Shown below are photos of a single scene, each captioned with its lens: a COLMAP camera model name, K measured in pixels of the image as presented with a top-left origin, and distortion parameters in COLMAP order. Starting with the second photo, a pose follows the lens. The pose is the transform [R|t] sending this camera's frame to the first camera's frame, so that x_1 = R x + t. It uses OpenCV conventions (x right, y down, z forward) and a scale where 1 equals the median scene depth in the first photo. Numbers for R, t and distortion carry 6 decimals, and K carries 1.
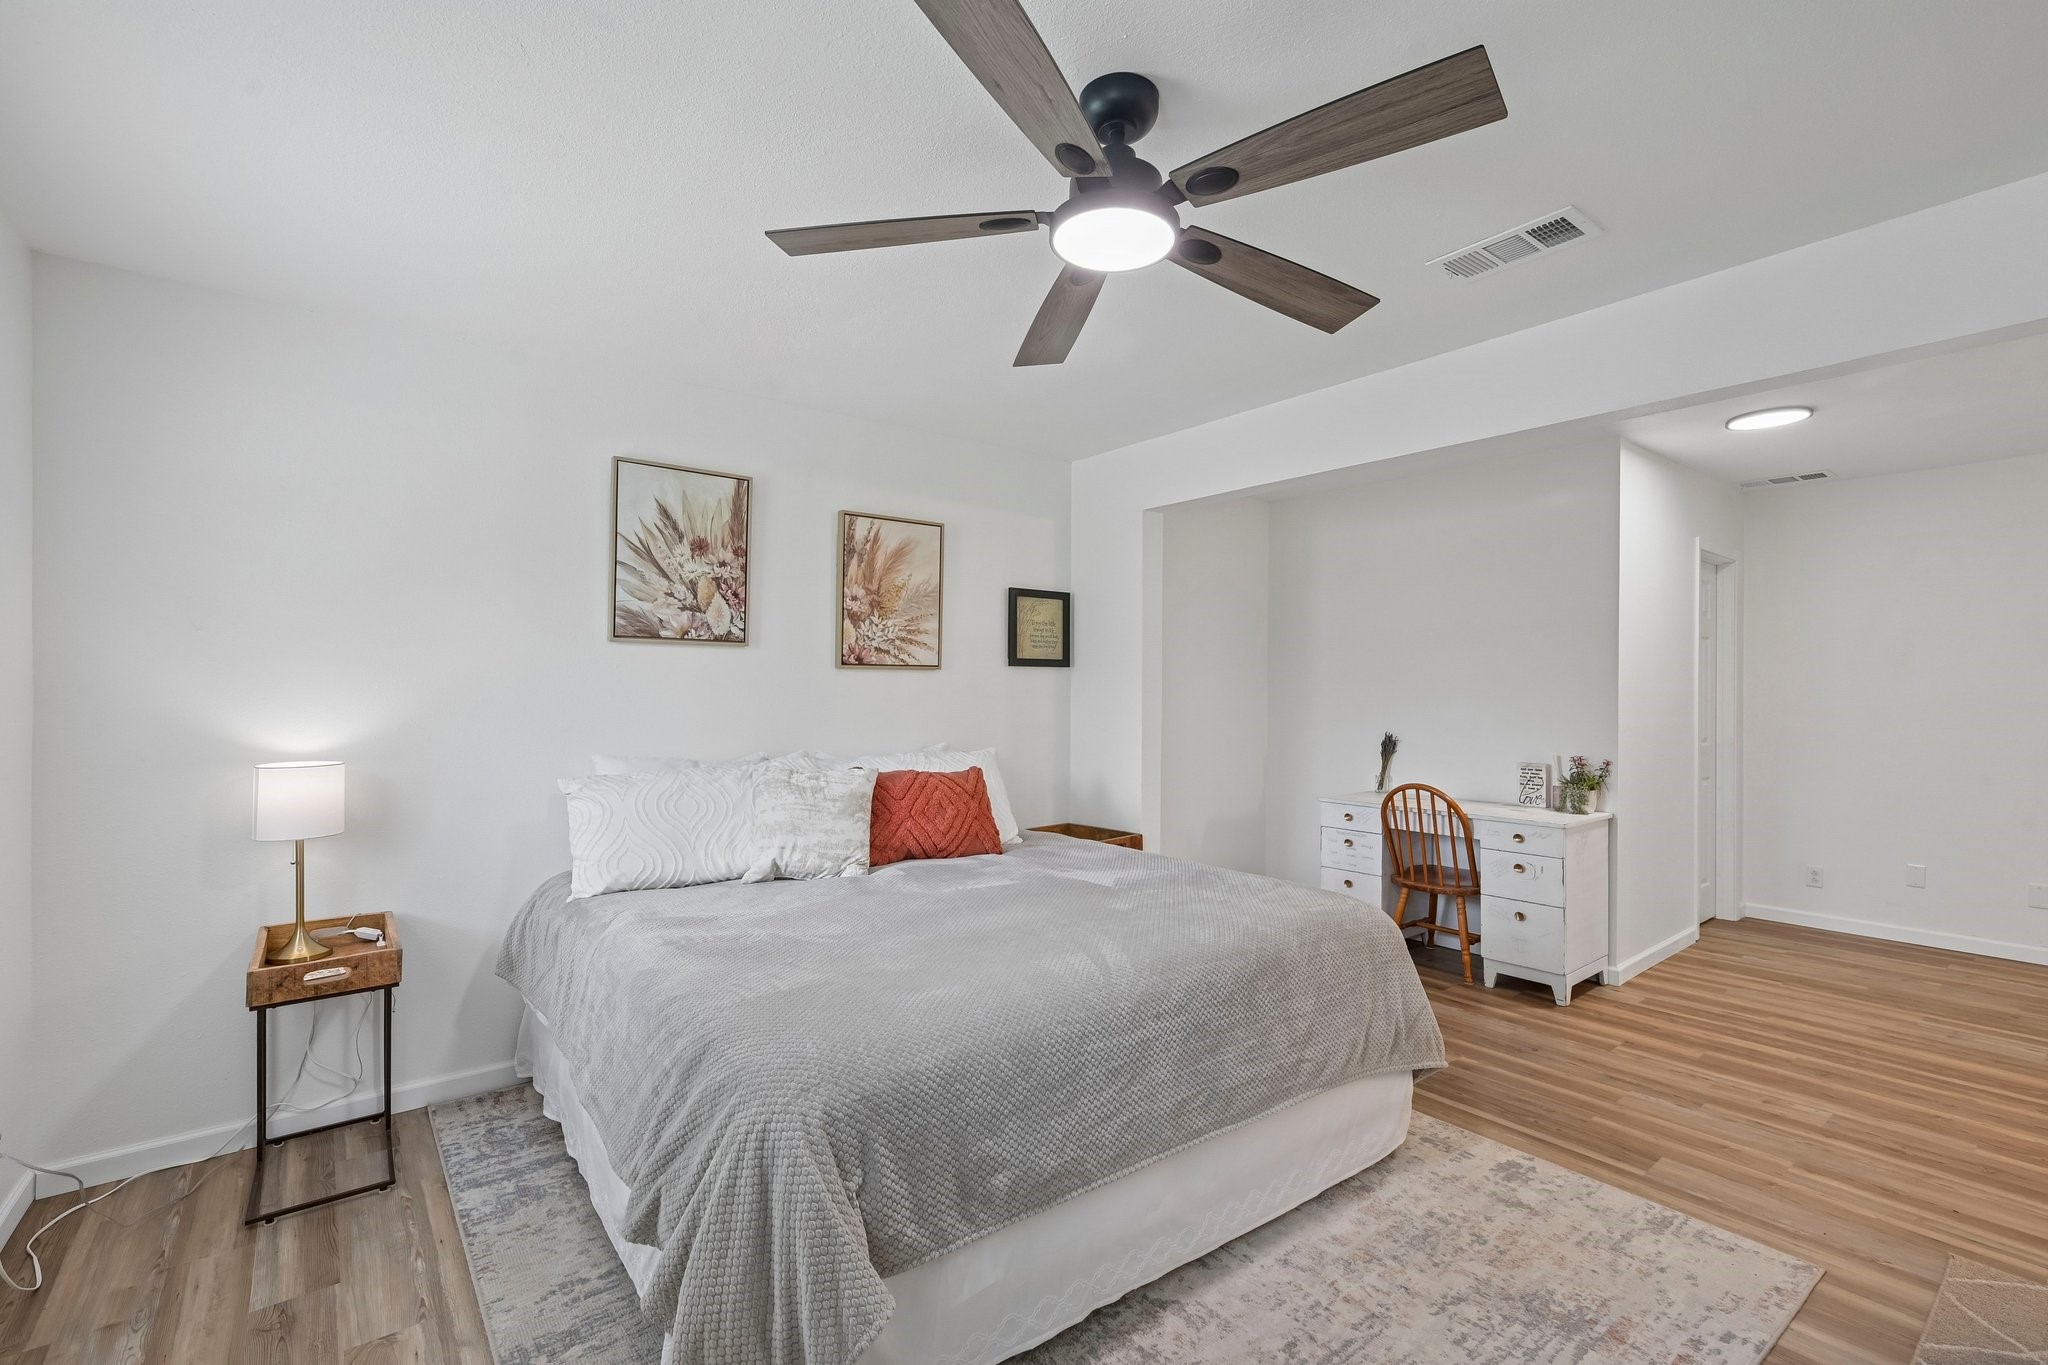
lens RADIAL K [[896.6, 0, 1029.5], [0, 896.6, 694.1], [0, 0, 1]] dist [-0.000529, -0.000152]
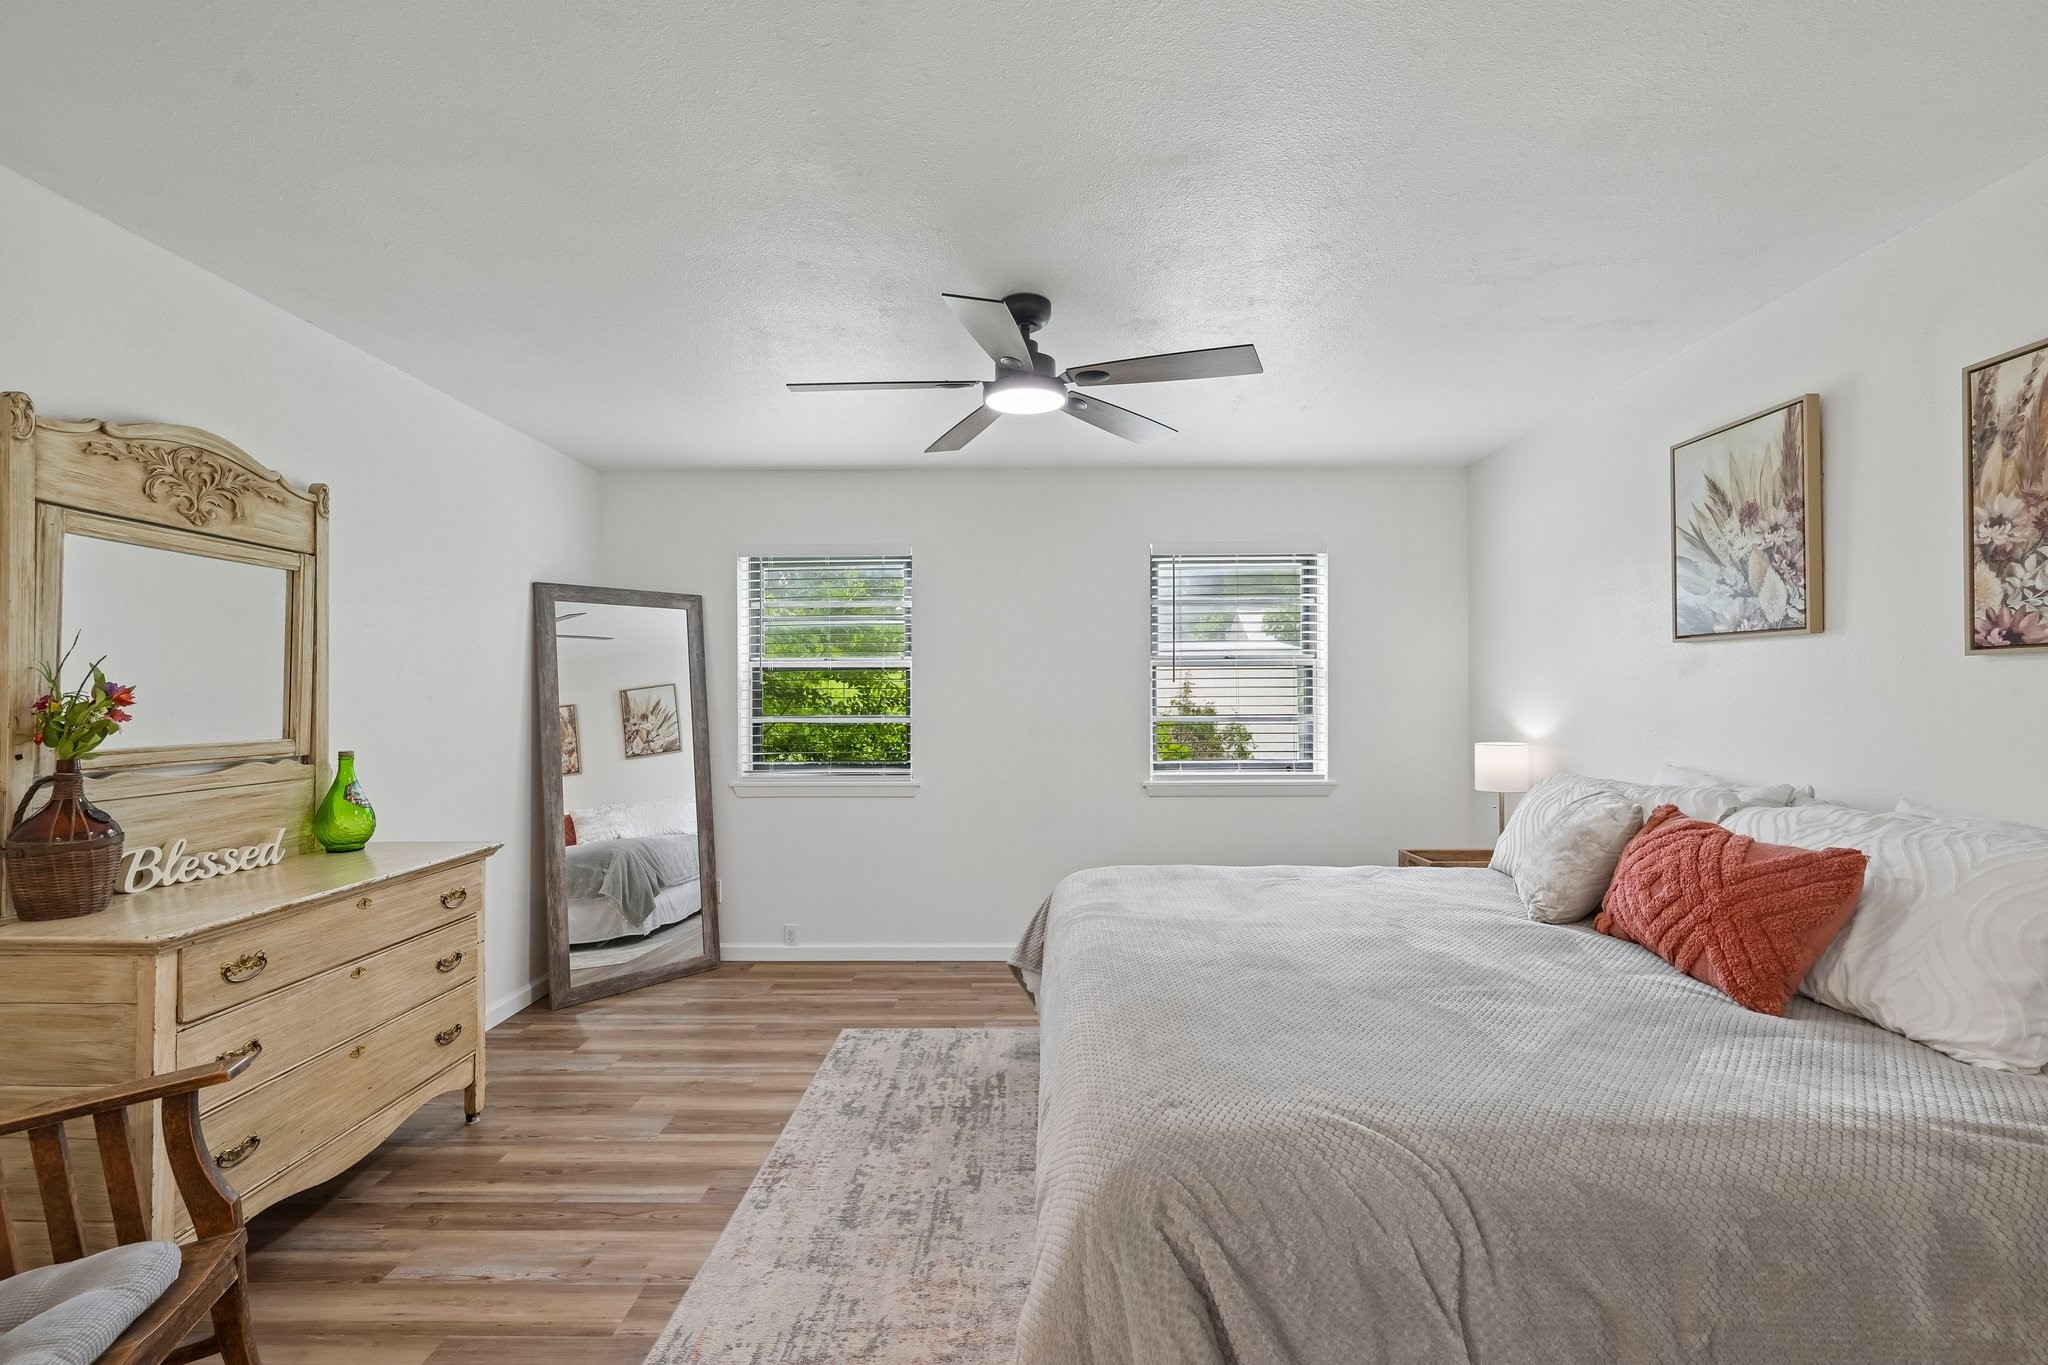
lens RADIAL K [[837.0, 0, 1028.0], [0, 837.0, 694.6], [0, 0, 1]] dist [-0.000523, 0.000154]
pose [[-0.626403, 0.003106, -0.779493, 0.548451], [0.000845, 0.999994, 0.003306, -0.007087], [0.779499, 0.001413, -0.626402, 0.869952]]
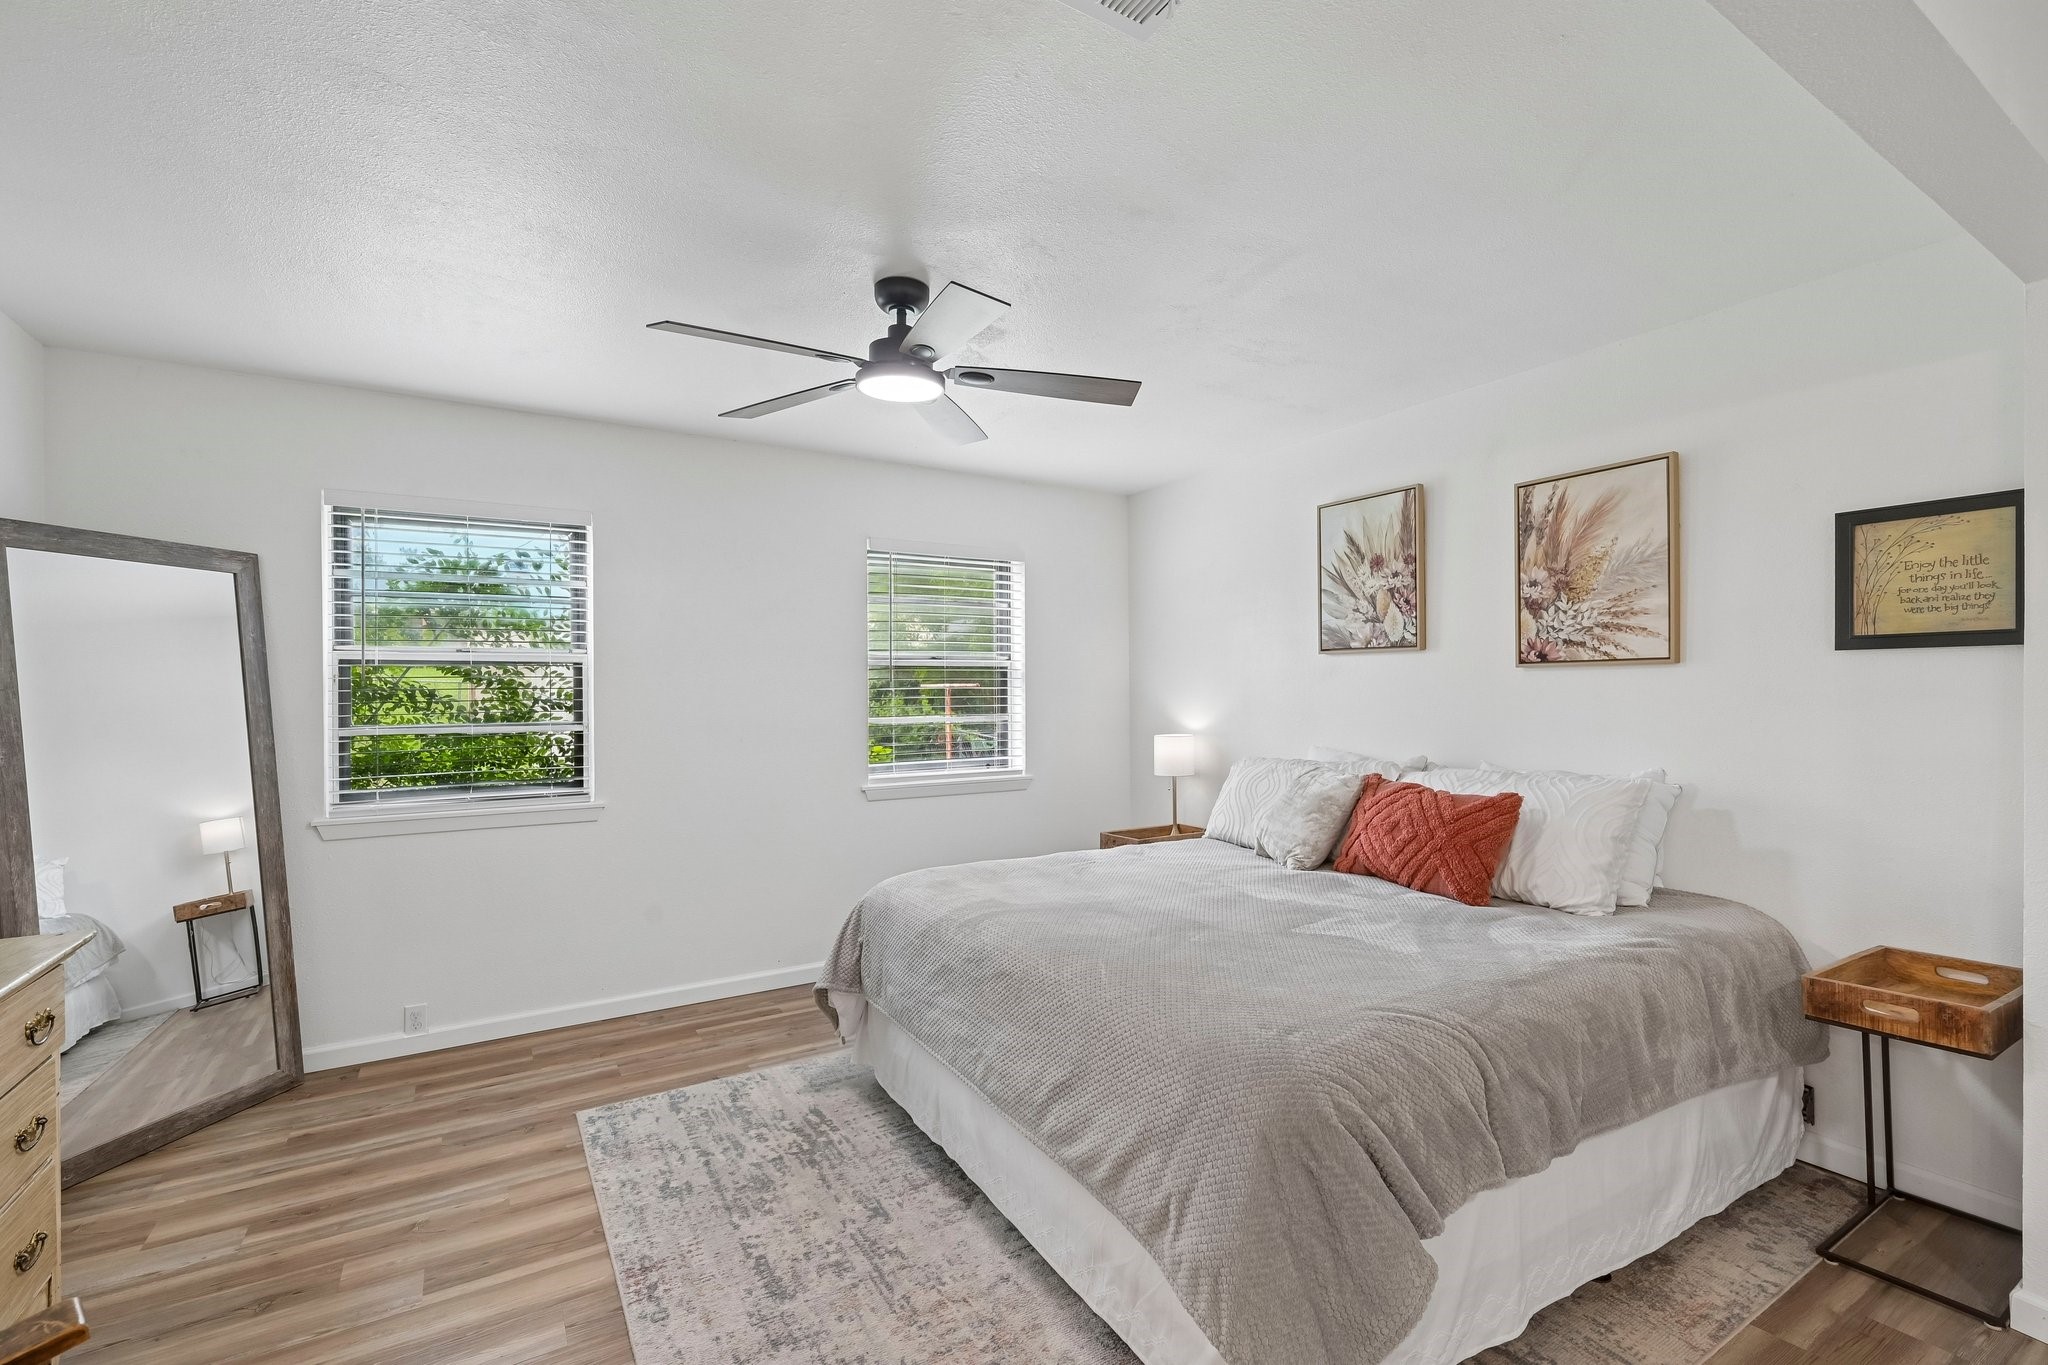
lens RADIAL K [[896.6, 0, 1029.5], [0, 896.6, 694.1], [0, 0, 1]] dist [-0.000529, -0.000152]
pose [[-0.112091, 0.002980, -0.993694, 0.696669], [0.002747, 0.999993, 0.002689, -0.006963], [0.993694, -0.002429, -0.112098, 0.629012]]
